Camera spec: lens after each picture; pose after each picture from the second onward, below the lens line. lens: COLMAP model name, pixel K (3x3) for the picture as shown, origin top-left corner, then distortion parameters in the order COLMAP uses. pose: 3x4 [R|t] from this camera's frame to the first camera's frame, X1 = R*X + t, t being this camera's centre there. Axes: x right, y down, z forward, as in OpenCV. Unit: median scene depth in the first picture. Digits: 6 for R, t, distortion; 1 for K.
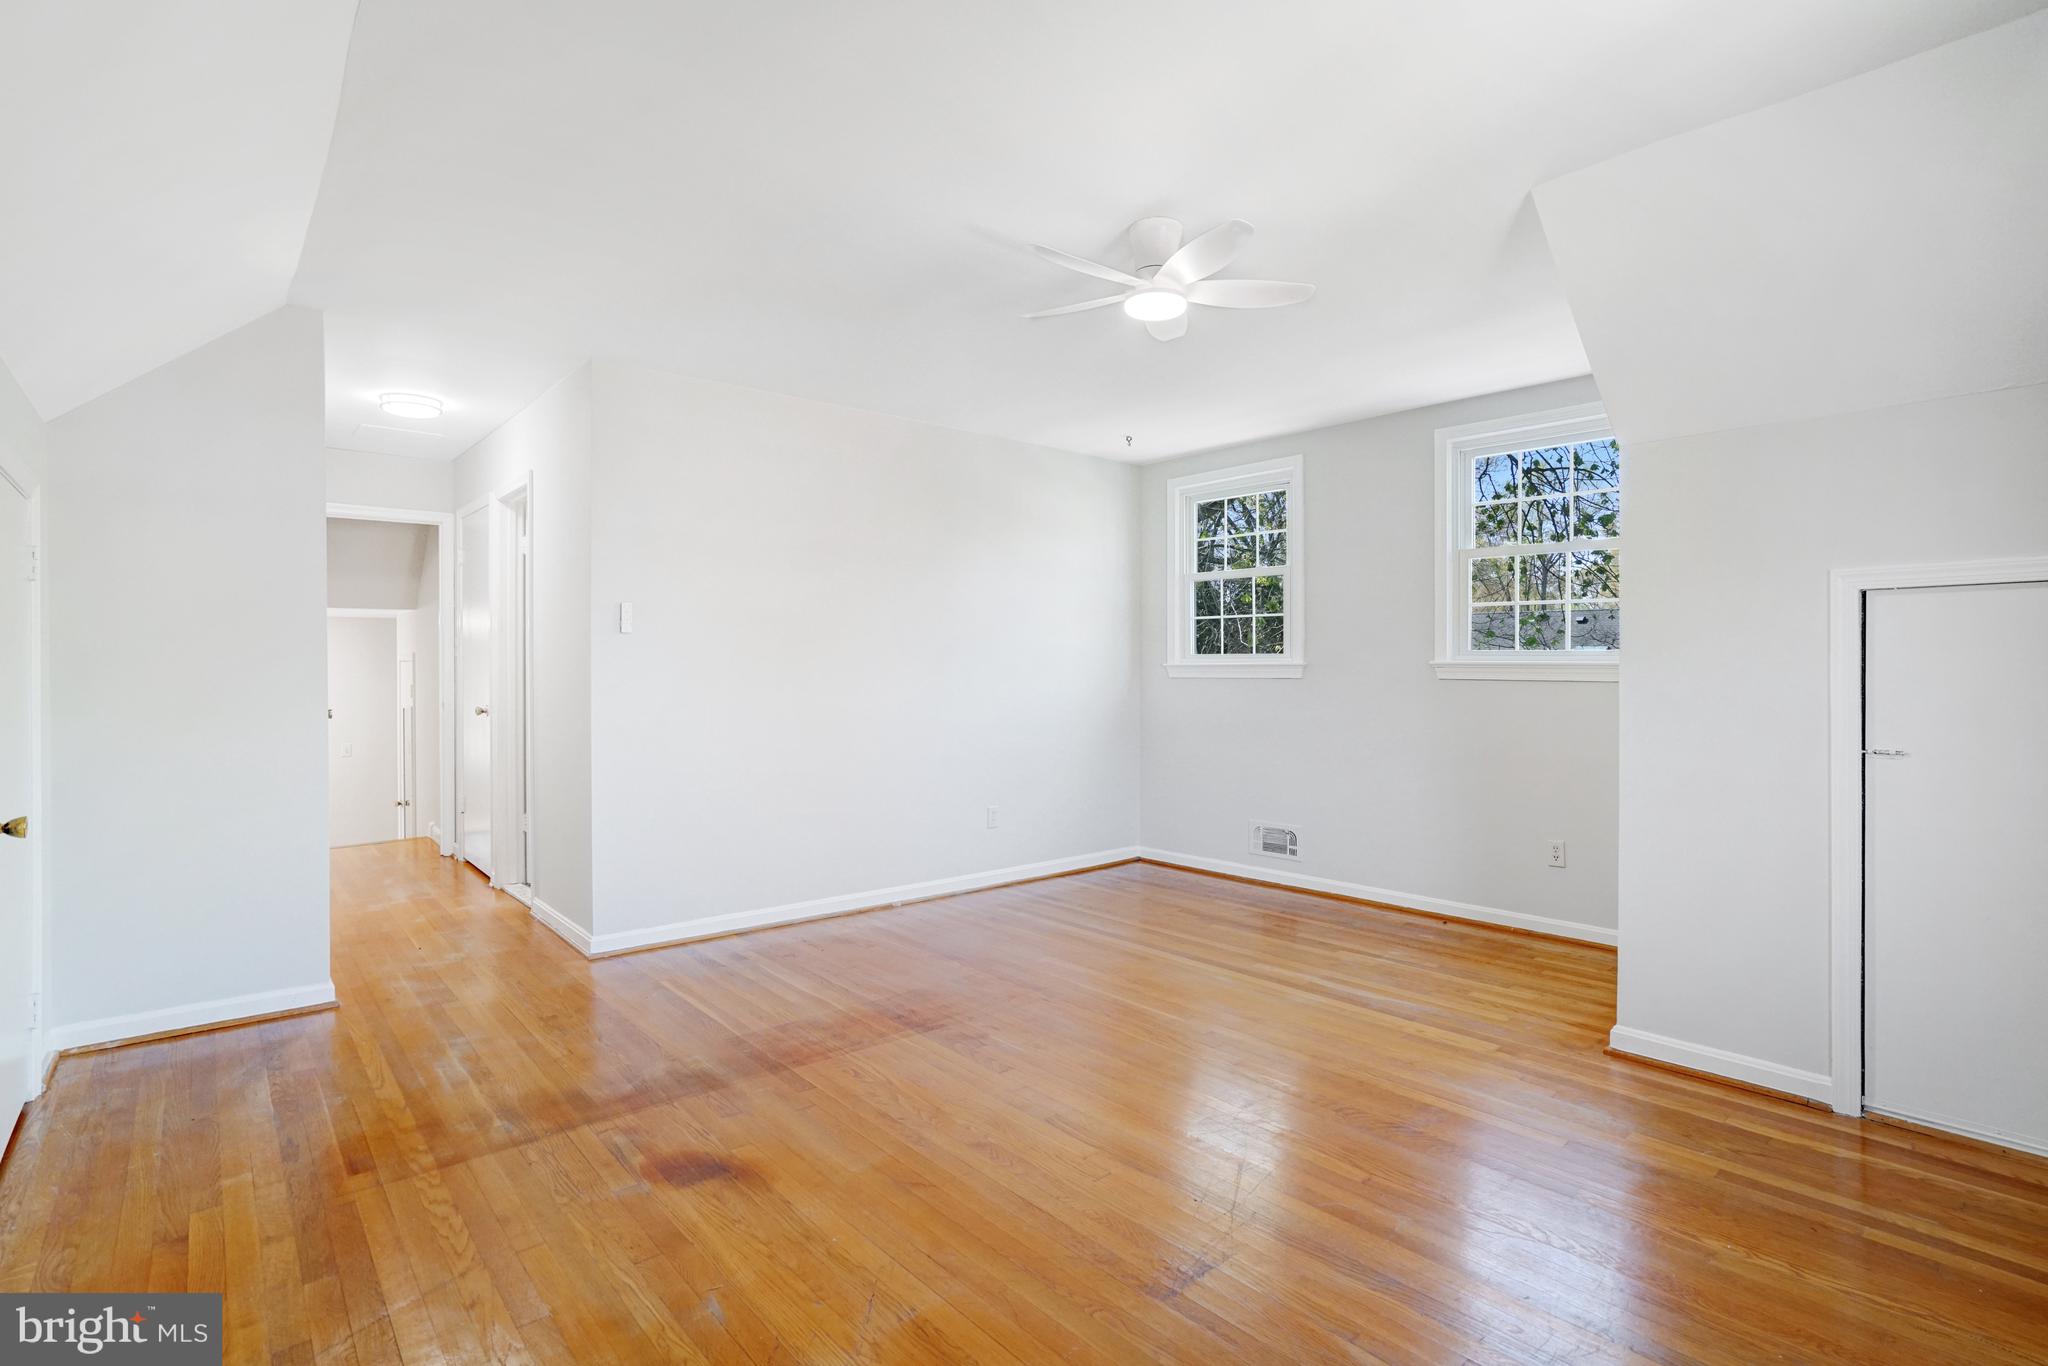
lens RADIAL K [[988.5, 0, 1030.2], [0, 988.5, 673.5], [0, 0, 1]] dist [-0.003949, 0.000732]
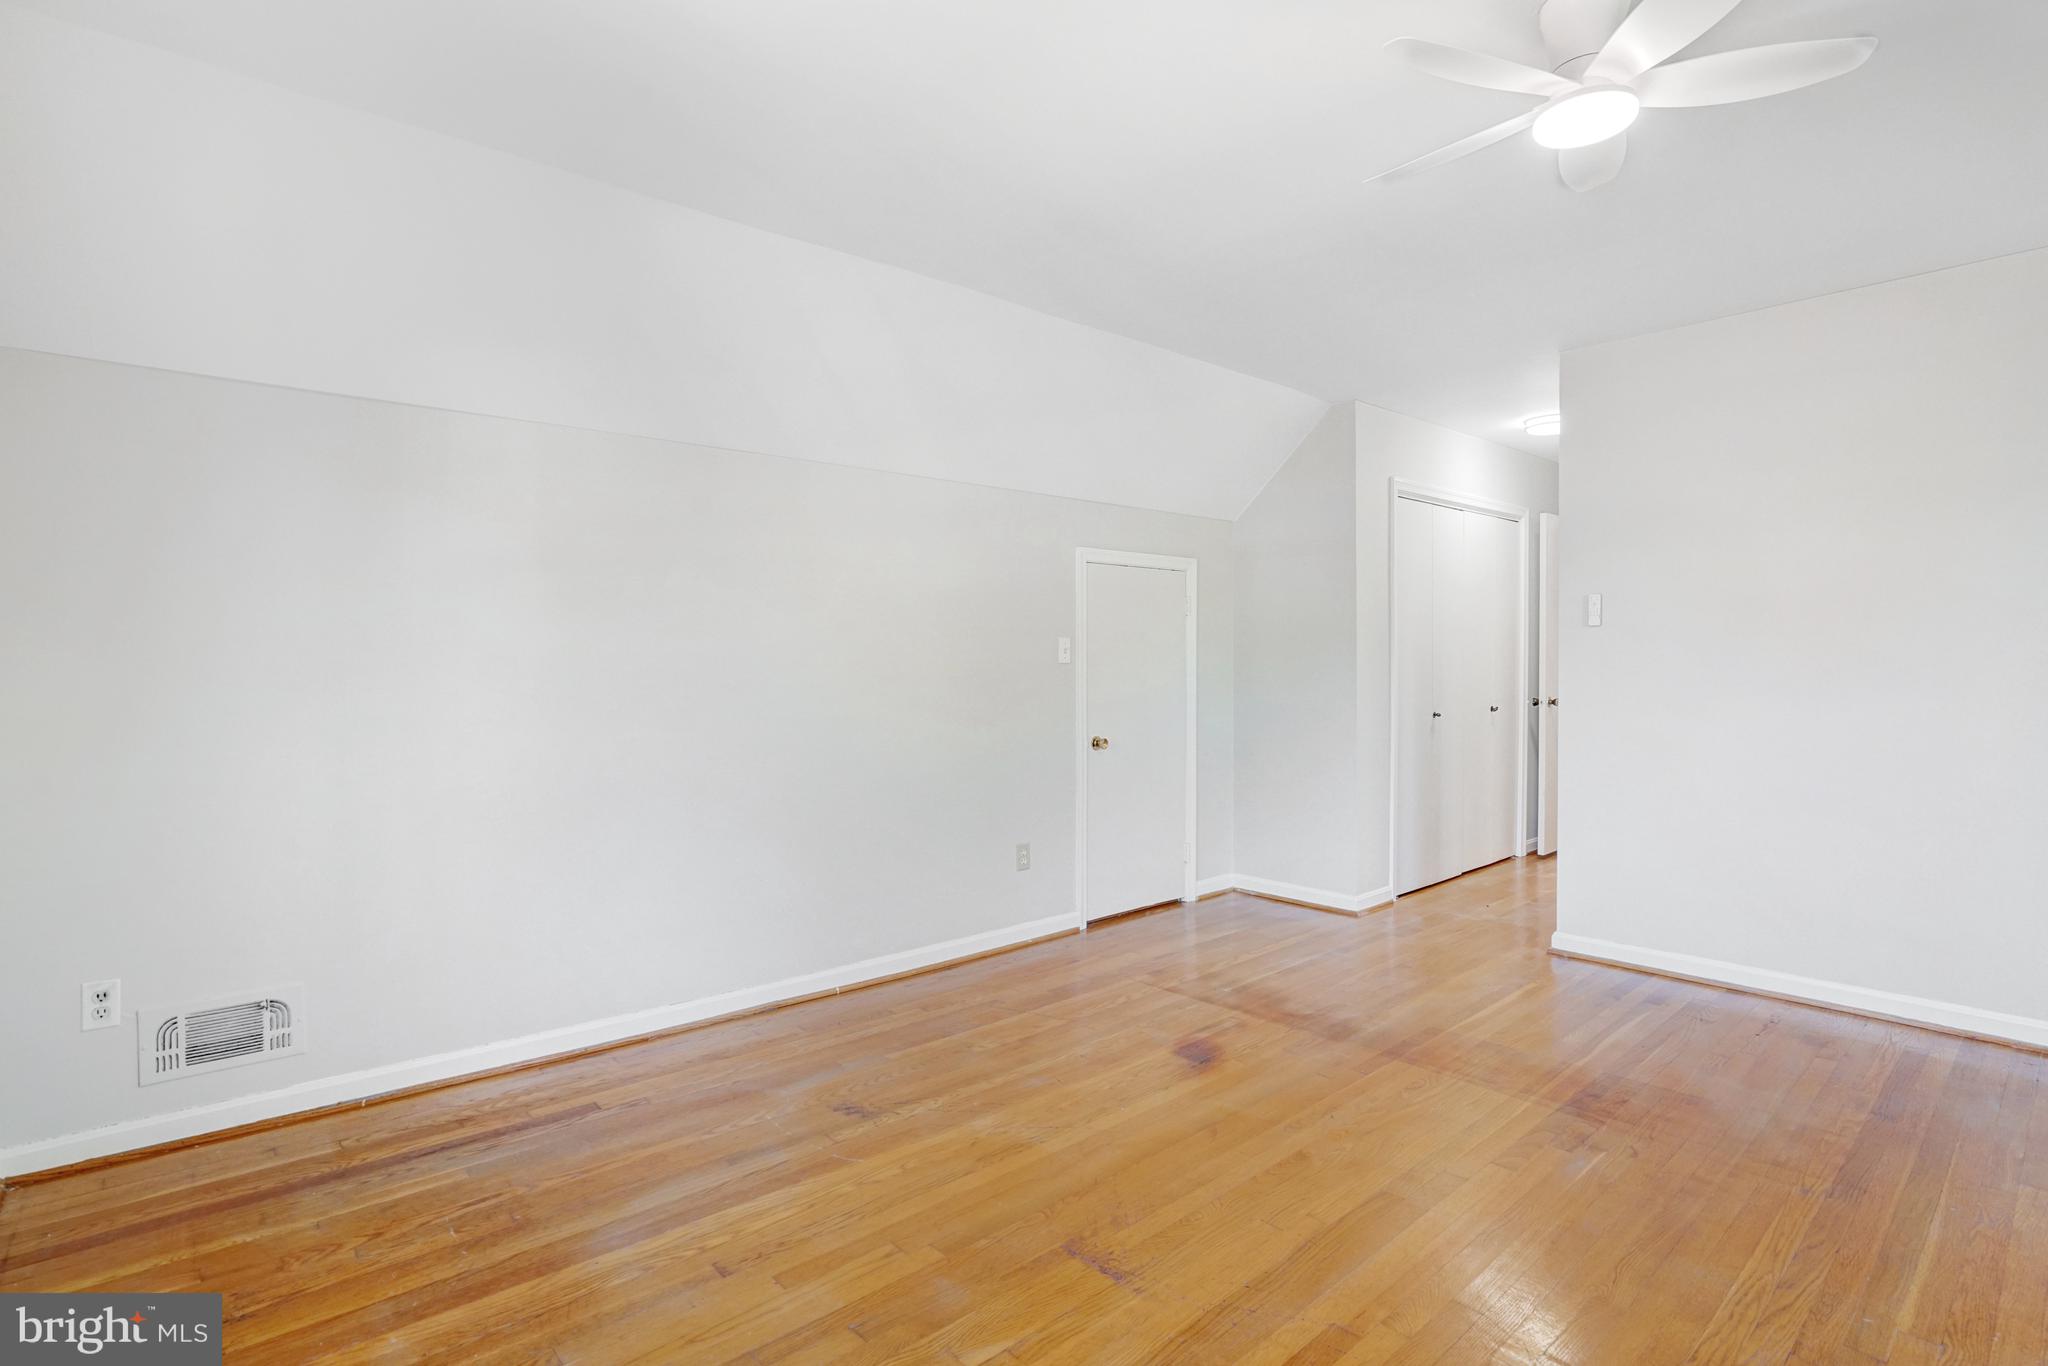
lens RADIAL K [[955.4, 0, 1008.3], [0, 955.4, 679.5], [0, 0, 1]] dist [-0.036255, 0.017742]
pose [[0.014534, 0.008170, -0.999861, 0.790951], [0.007046, 0.999941, 0.008273, -0.015635], [0.999870, -0.007166, 0.014476, 0.607761]]
